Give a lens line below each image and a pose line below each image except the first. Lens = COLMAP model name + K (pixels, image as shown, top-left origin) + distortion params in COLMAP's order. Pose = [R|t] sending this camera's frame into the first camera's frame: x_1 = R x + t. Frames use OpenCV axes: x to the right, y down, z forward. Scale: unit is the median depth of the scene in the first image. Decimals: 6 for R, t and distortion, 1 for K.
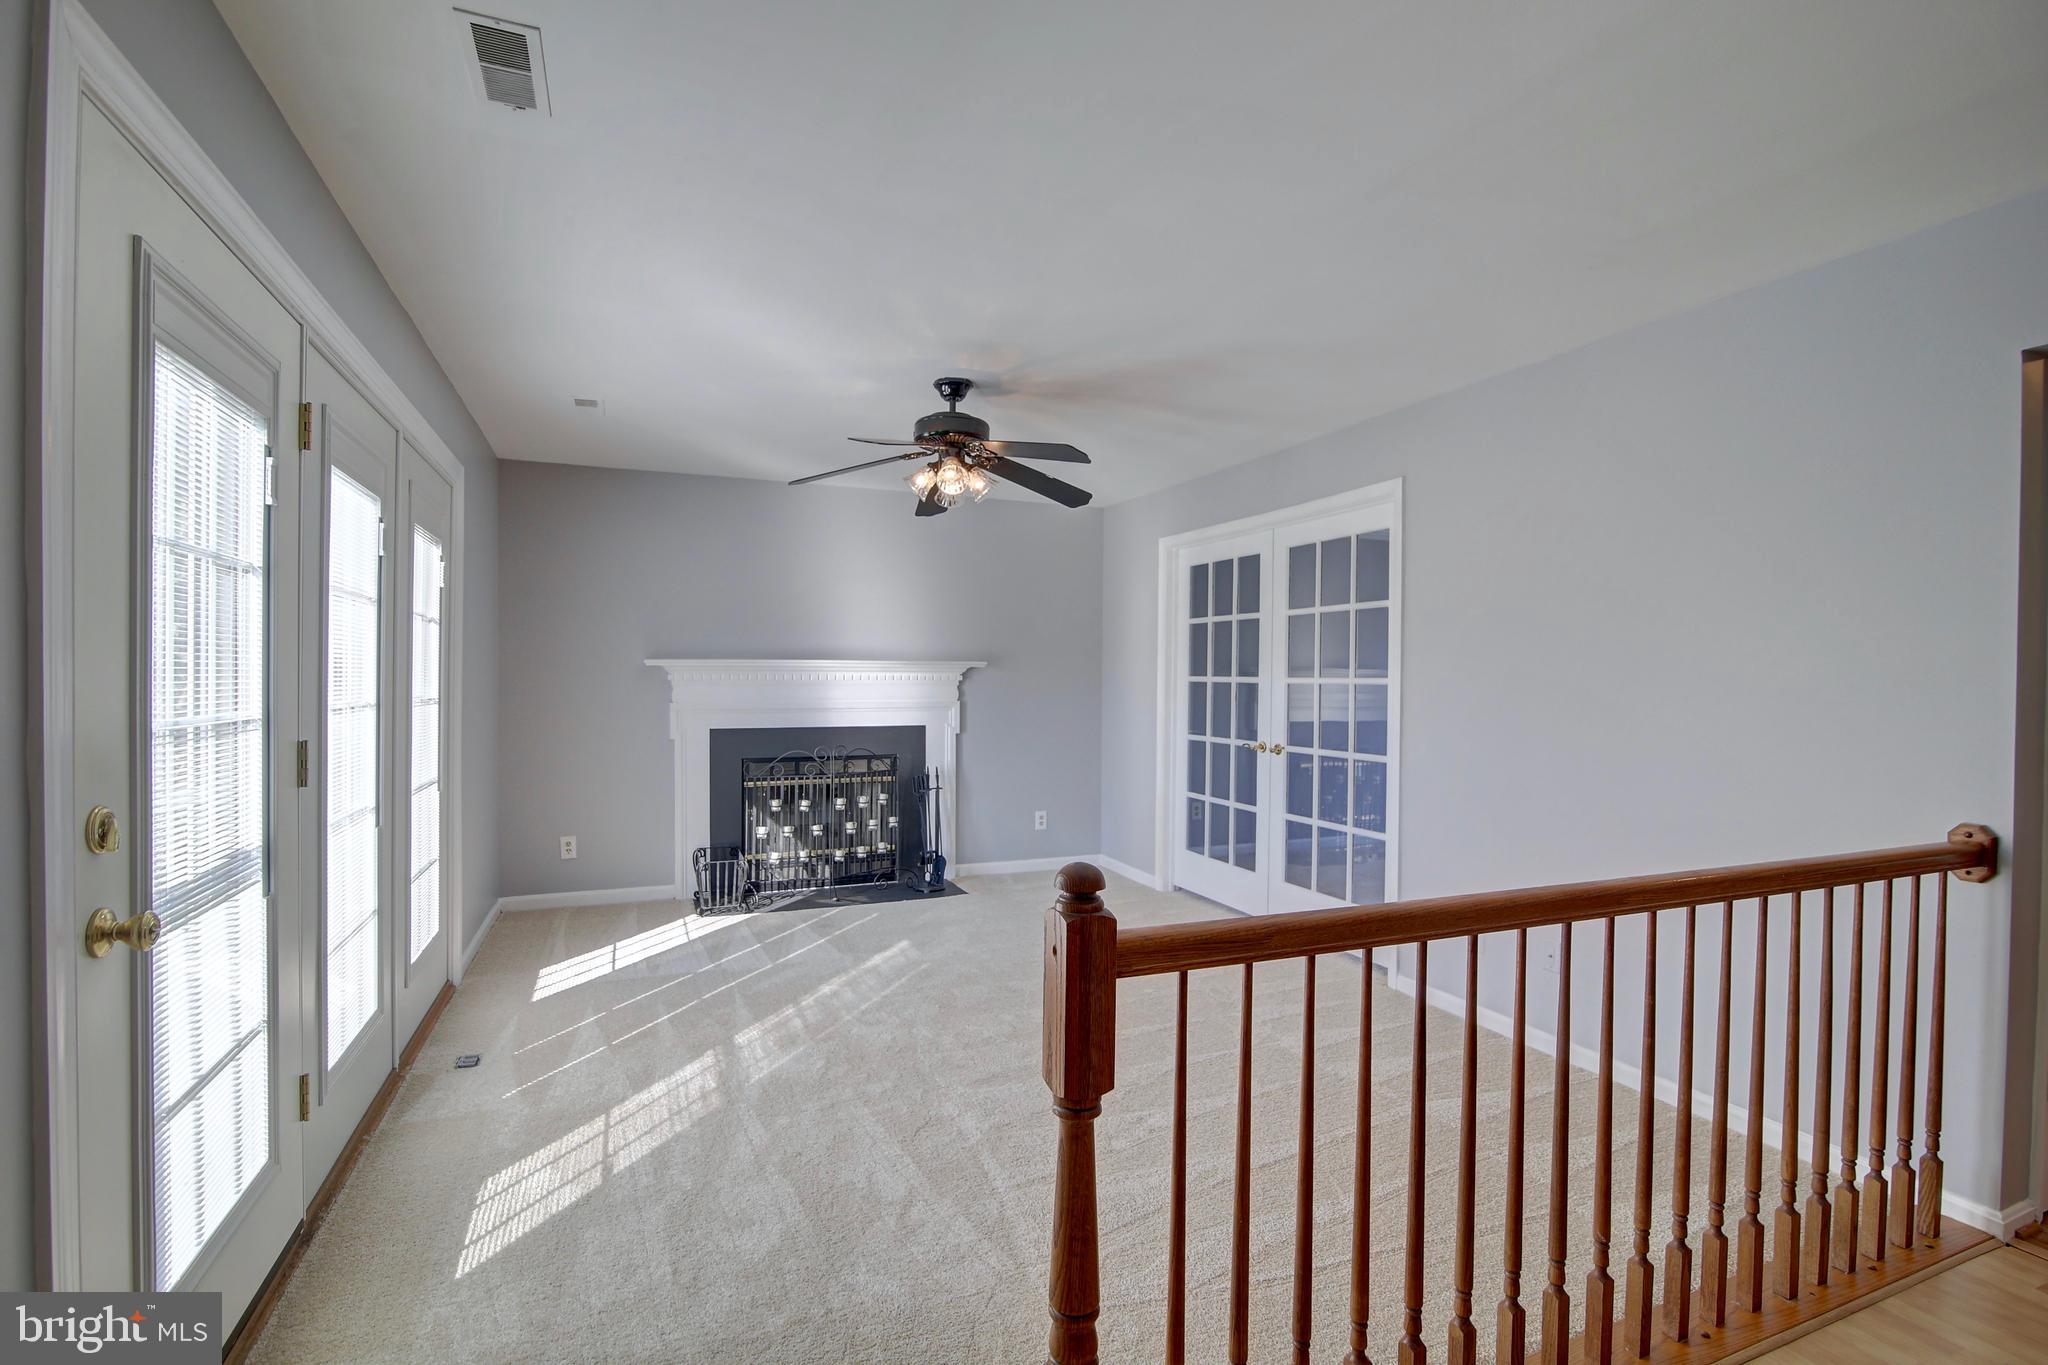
lens RADIAL K [[941.9, 0, 1026.4], [0, 941.9, 686.6], [0, 0, 1]] dist [-0.018371, 0.000048]
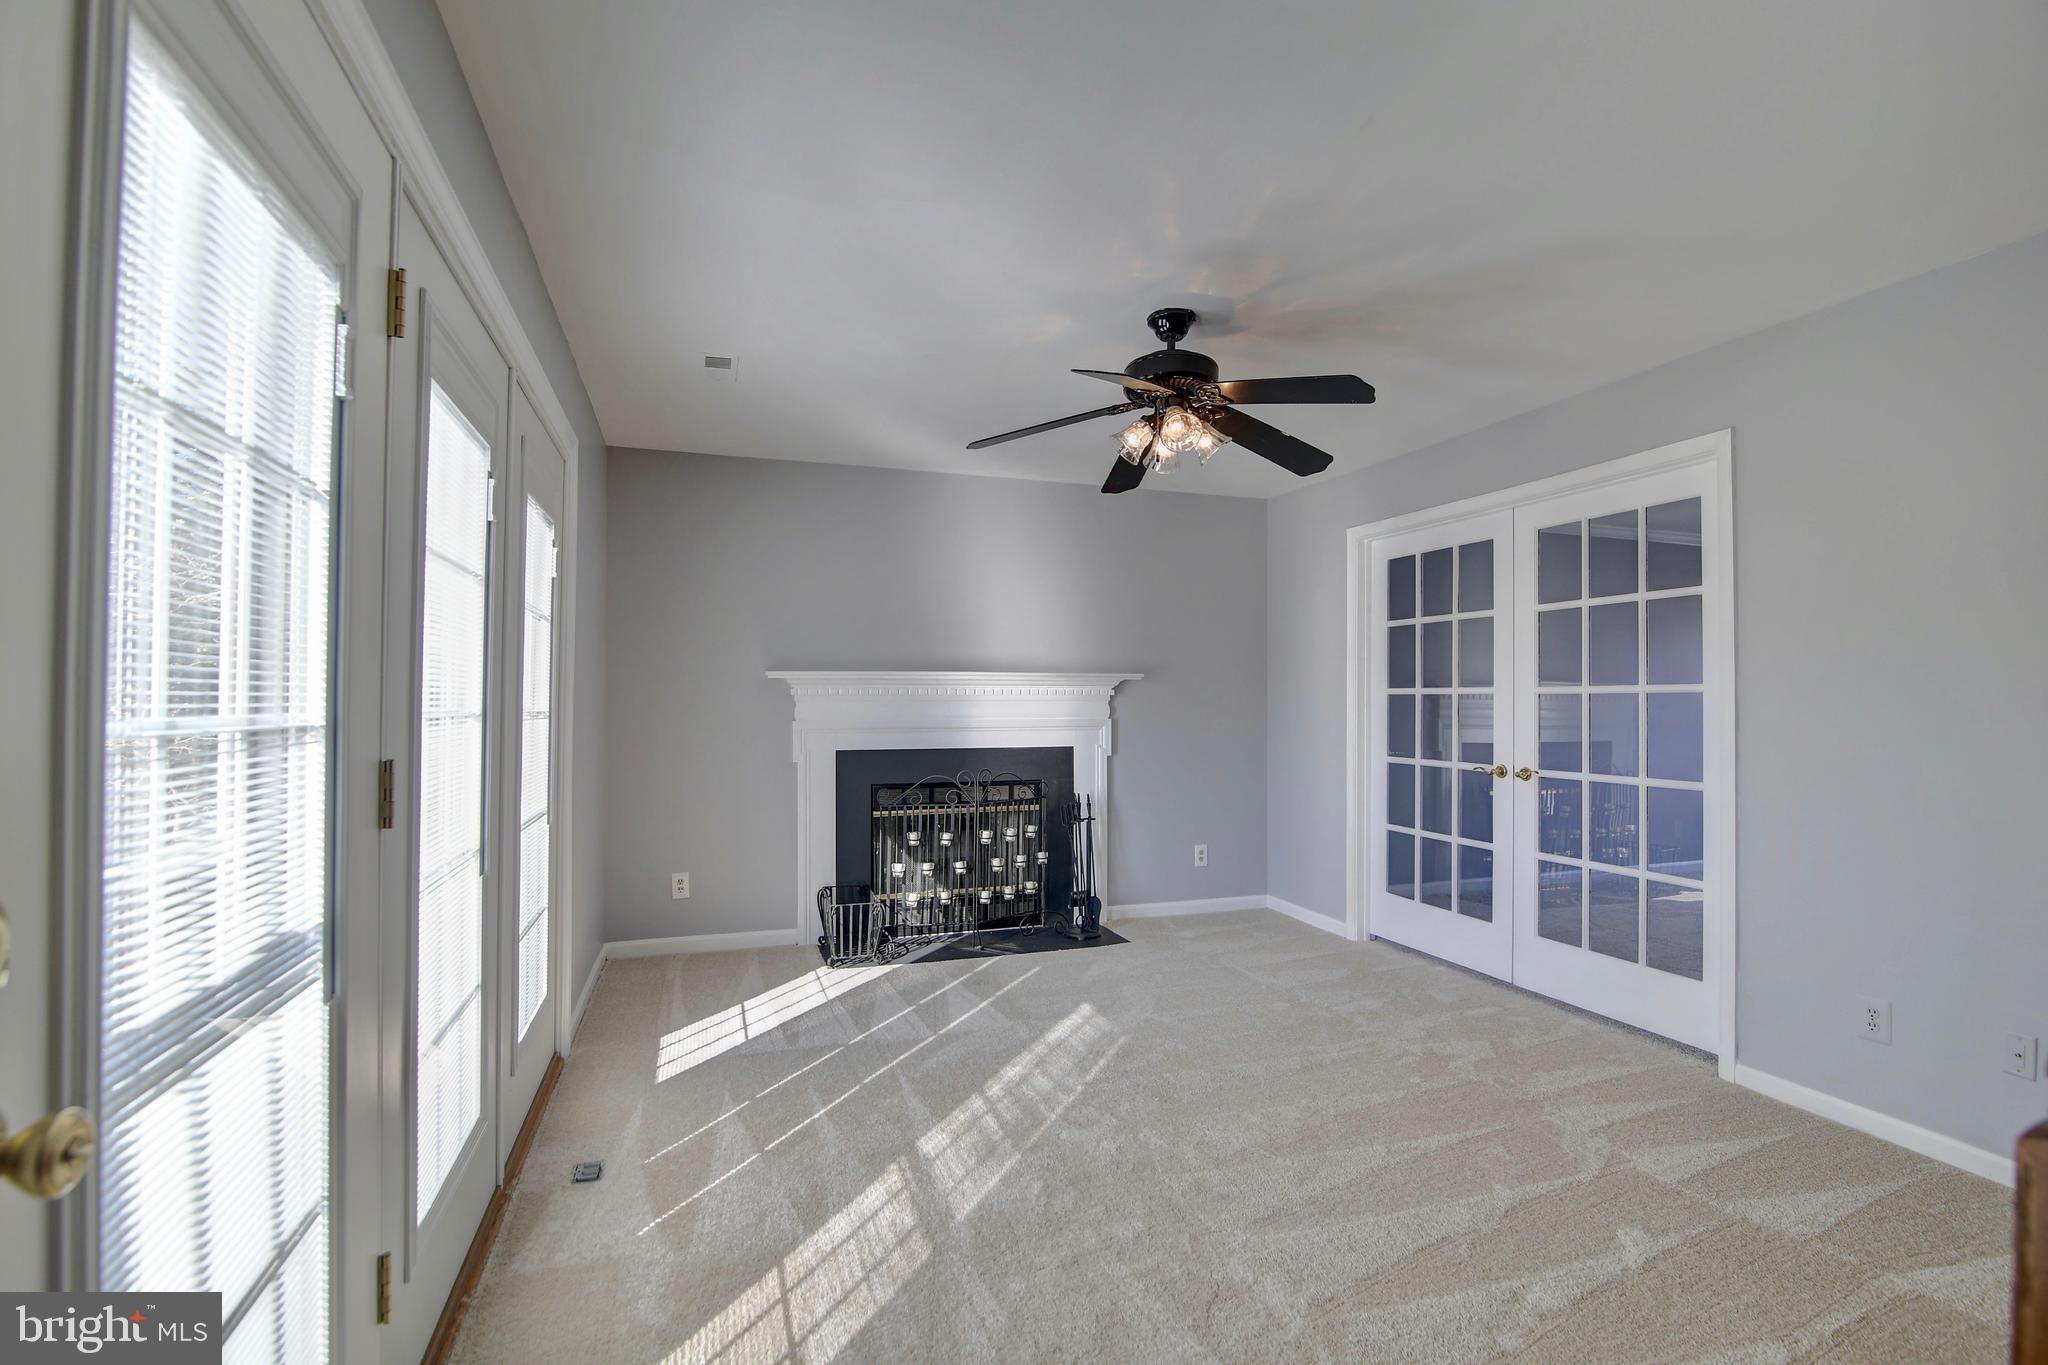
lens RADIAL K [[942.3, 0, 1025.1], [0, 942.3, 689.5], [0, 0, 1]] dist [-0.015840, -0.000213]
pose [[0.997680, -0.005334, -0.067863, -0.139323], [0.003743, 0.999716, -0.023554, 0.012791], [0.067970, 0.023245, 0.997417, 0.183304]]
